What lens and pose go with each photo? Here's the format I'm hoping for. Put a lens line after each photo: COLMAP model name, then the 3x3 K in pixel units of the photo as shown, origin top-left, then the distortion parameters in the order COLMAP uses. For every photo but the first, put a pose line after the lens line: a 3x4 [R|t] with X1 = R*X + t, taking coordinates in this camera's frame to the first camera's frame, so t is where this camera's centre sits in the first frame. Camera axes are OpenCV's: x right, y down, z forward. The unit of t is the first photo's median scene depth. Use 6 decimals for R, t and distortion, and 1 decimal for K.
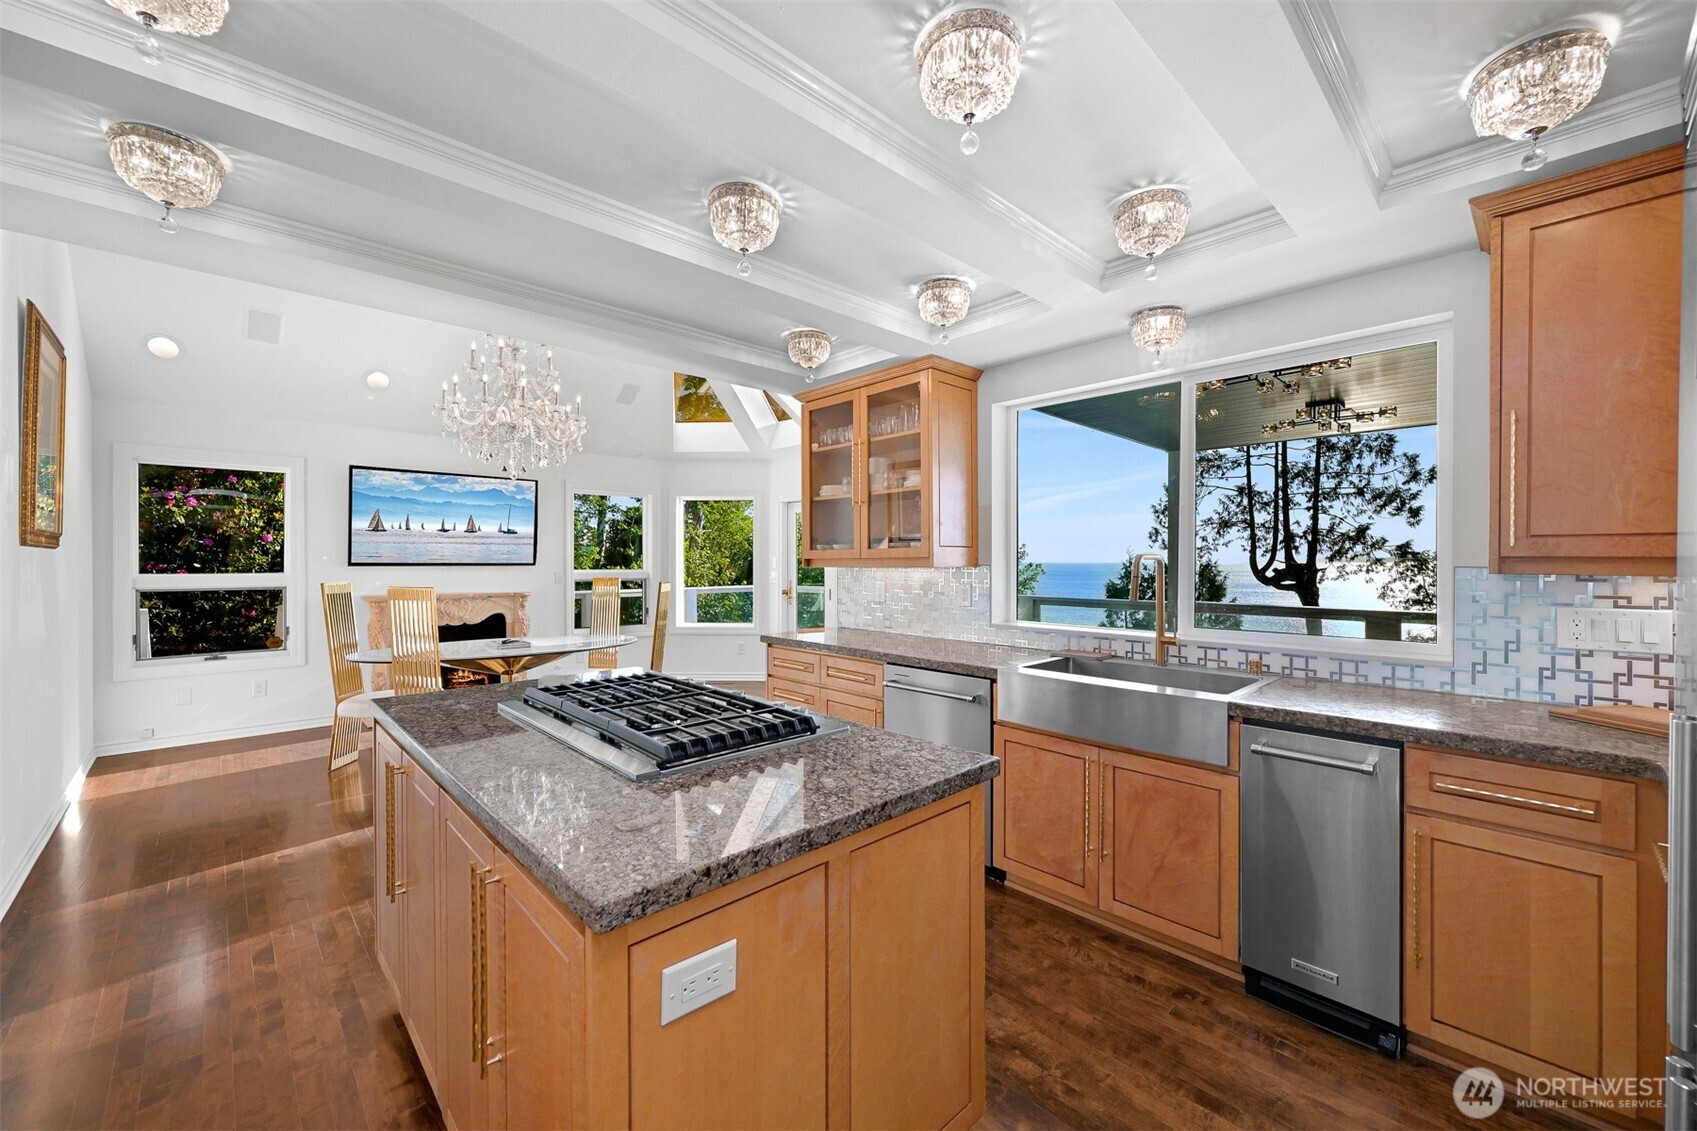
lens RADIAL K [[666.9, 0, 850.8], [0, 666.9, 561.0], [0, 0, 1]] dist [-0.027428, -0.000176]
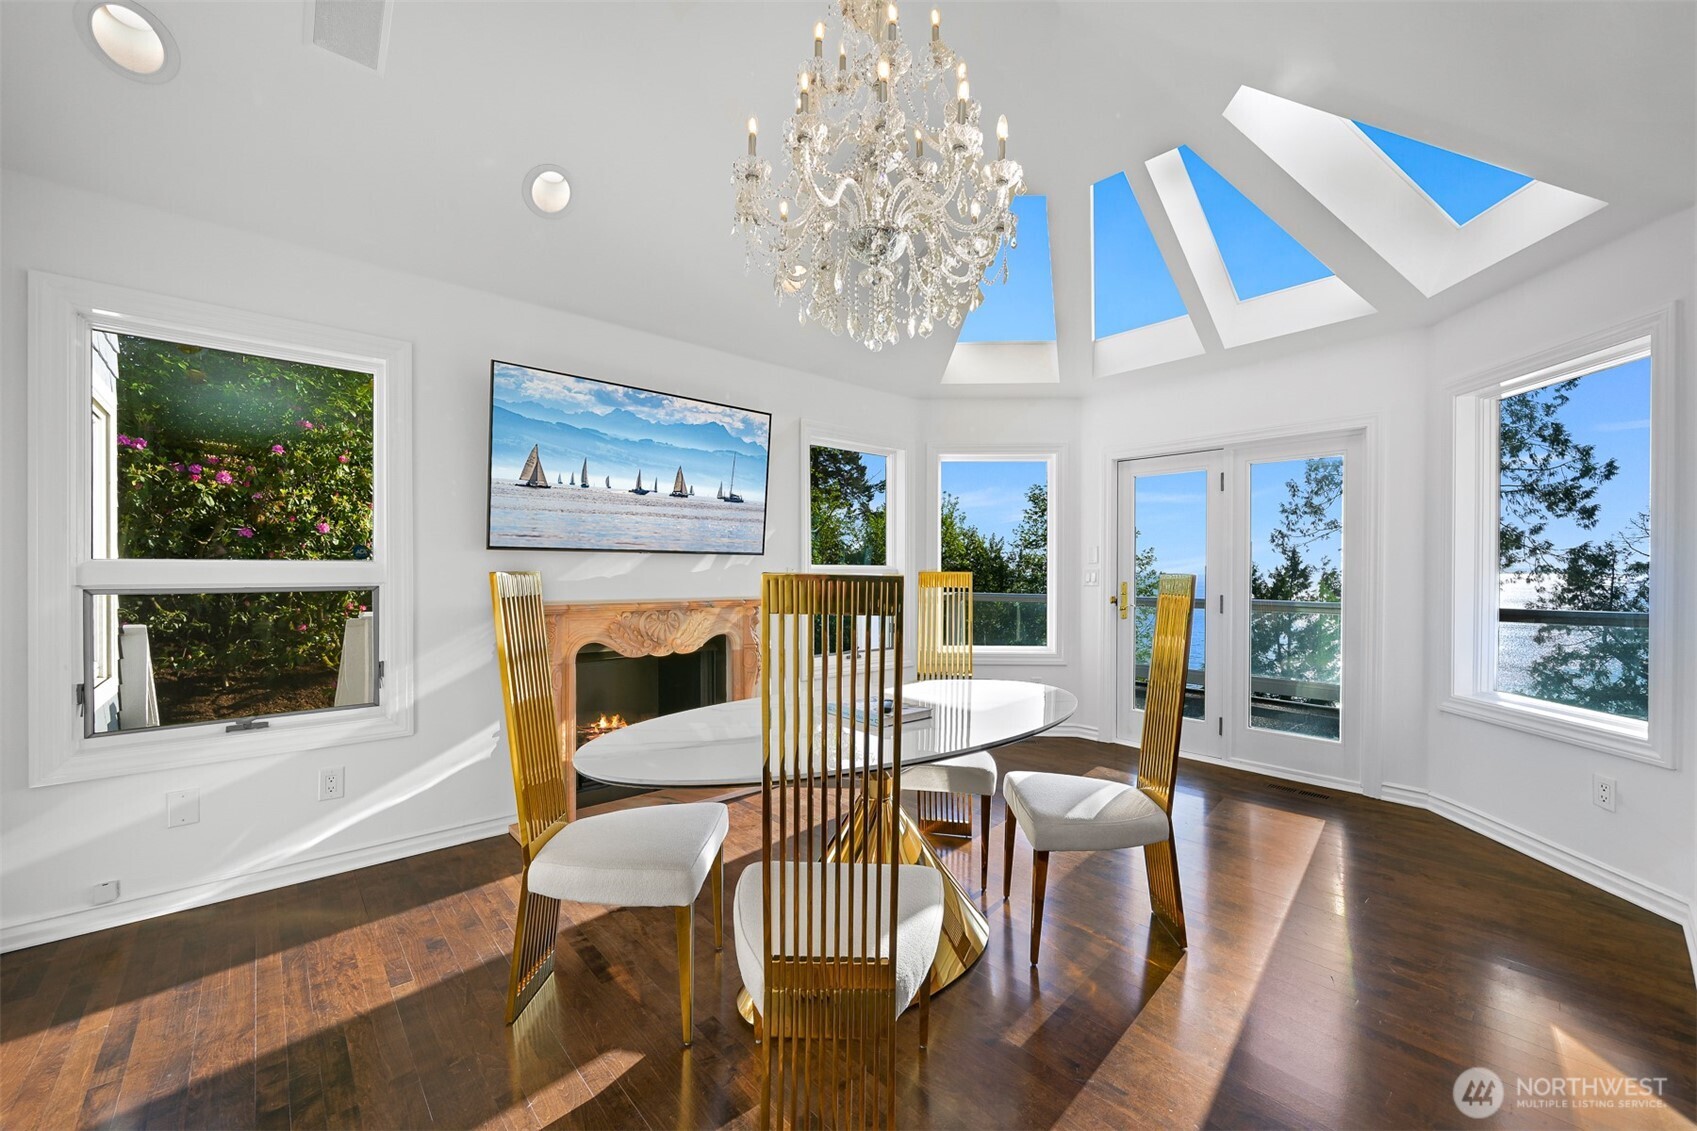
lens RADIAL K [[666.9, 0, 849.2], [0, 666.9, 573.1], [0, 0, 1]] dist [-0.027428, -0.000176]
pose [[0.999119, 0.000532, -0.041973, -0.396301], [-0.000437, 0.999997, 0.002291, 0.022253], [0.041974, -0.002271, 0.999116, 0.418598]]
